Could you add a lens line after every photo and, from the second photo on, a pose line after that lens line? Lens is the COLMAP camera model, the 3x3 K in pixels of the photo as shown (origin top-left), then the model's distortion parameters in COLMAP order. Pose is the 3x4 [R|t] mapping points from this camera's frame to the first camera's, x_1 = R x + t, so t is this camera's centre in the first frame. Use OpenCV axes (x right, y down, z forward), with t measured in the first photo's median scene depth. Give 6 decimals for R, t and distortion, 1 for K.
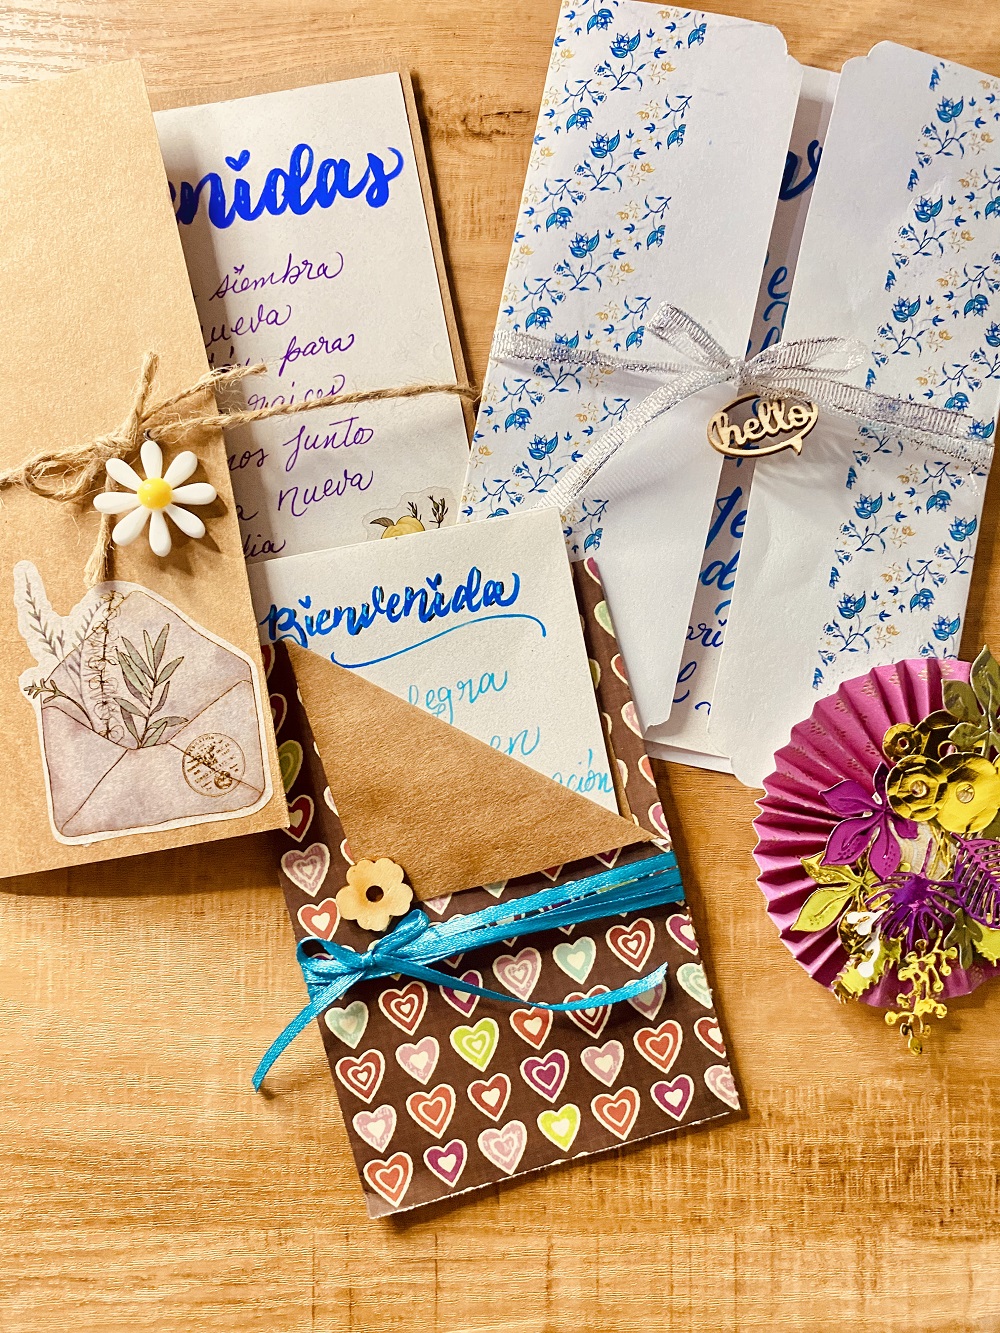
lens RADIAL K [[1073.6, 0, 500.0], [0, 1073.6, 666.5], [0, 0, 1]] dist [-0.002228, -0.010771]
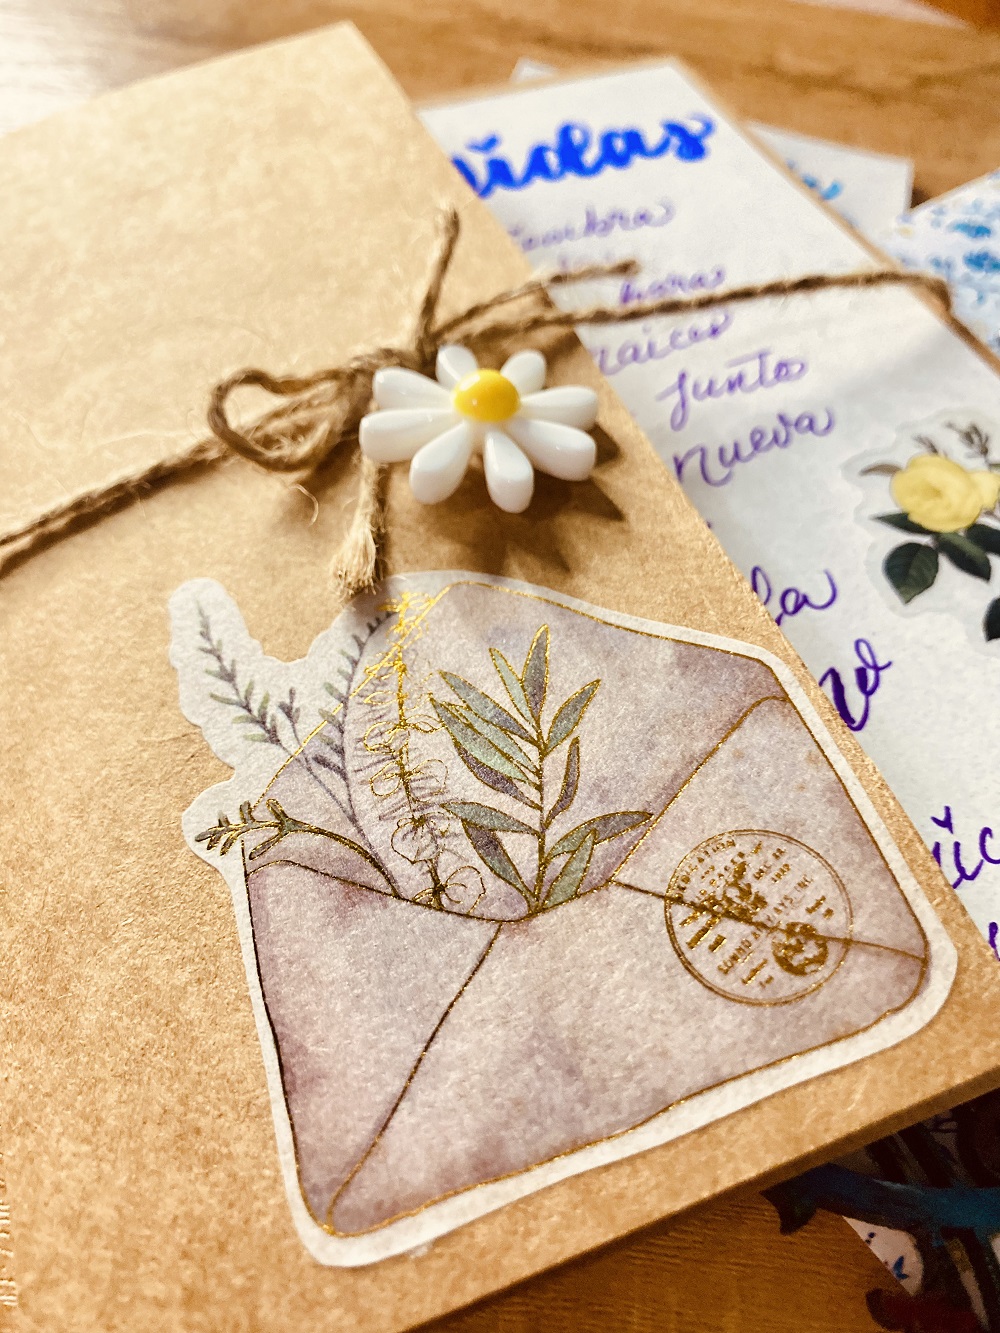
lens RADIAL K [[1073.6, 0, 500.0], [0, 1073.6, 666.5], [0, 0, 1]] dist [-0.002228, -0.010771]
pose [[0.984341, -0.153455, 0.086747, -0.363966], [0.175273, 0.799582, -0.574411, 0.211421], [0.018785, 0.580620, 0.813958, 0.661260]]
